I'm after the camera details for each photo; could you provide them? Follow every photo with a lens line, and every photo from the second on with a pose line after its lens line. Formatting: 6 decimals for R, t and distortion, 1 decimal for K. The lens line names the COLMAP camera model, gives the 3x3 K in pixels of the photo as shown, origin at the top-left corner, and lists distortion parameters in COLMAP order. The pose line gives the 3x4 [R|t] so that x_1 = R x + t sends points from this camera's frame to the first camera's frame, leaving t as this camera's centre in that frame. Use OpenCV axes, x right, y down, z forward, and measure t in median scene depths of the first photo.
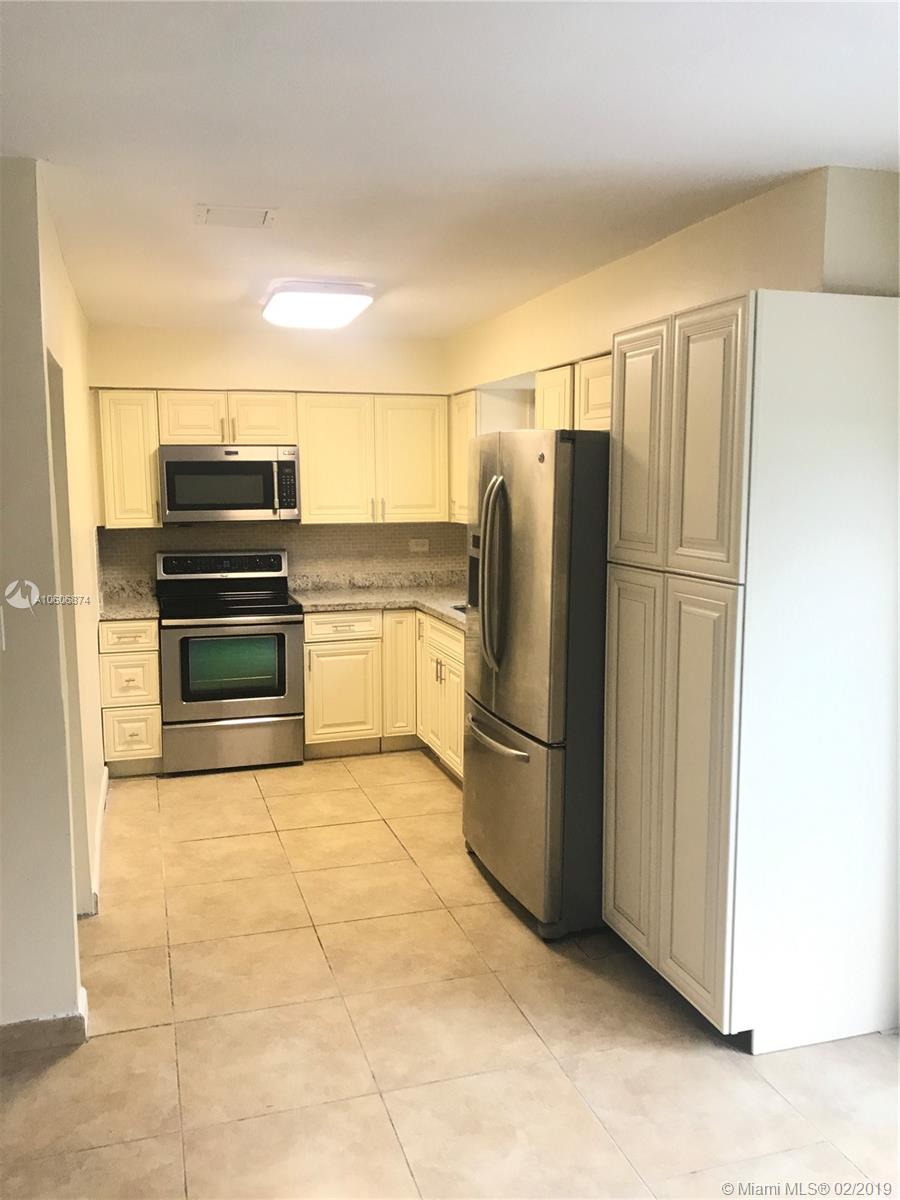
lens RADIAL K [[984.9, 0, 481.8], [0, 984.9, 608.1], [0, 0, 1]] dist [0.011600, -0.001182]
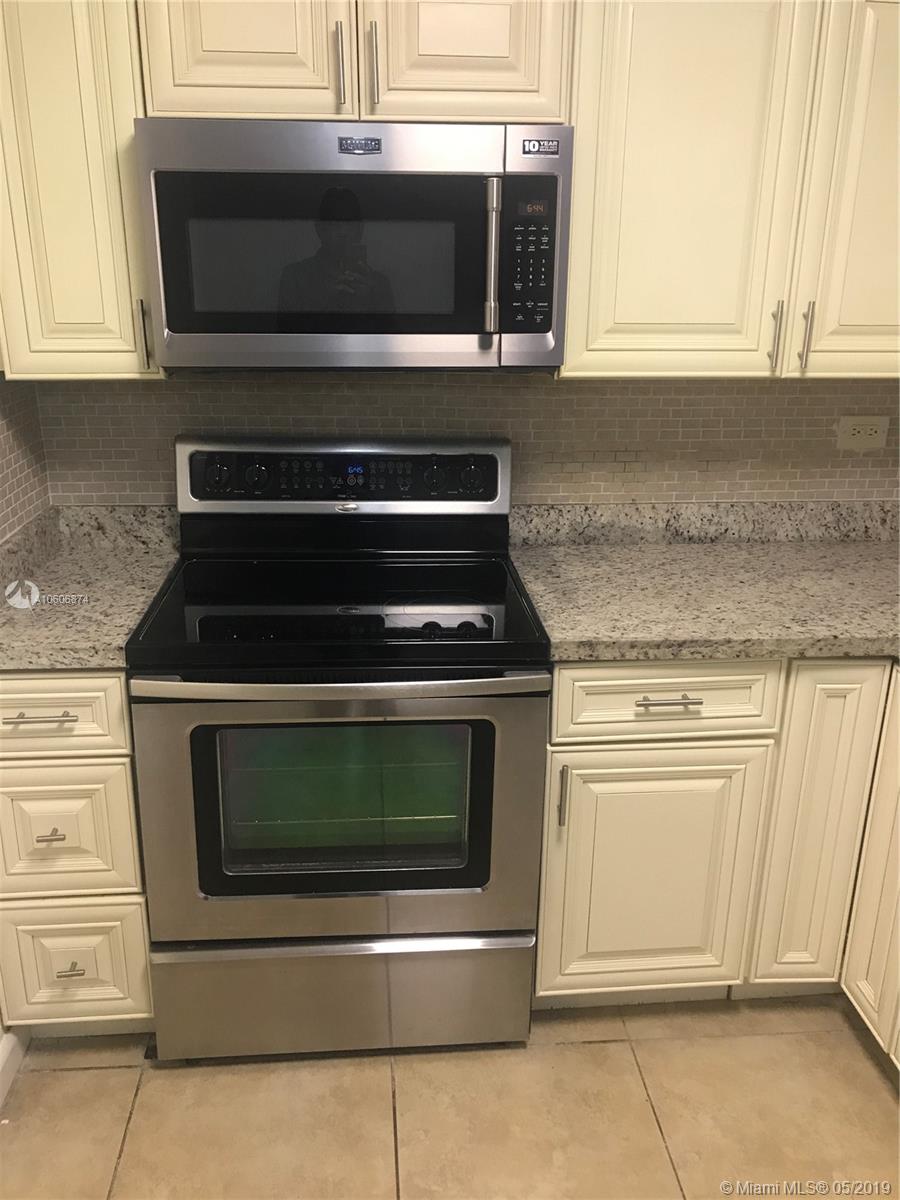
lens RADIAL K [[984.9, 0, 450.8], [0, 984.9, 589.2], [0, 0, 1]] dist [0.011600, -0.001182]
pose [[0.970235, 0.088318, -0.225488, -0.147926], [-0.045347, 0.980914, 0.189082, -0.082849], [0.237883, -0.173229, 0.955721, 0.706978]]
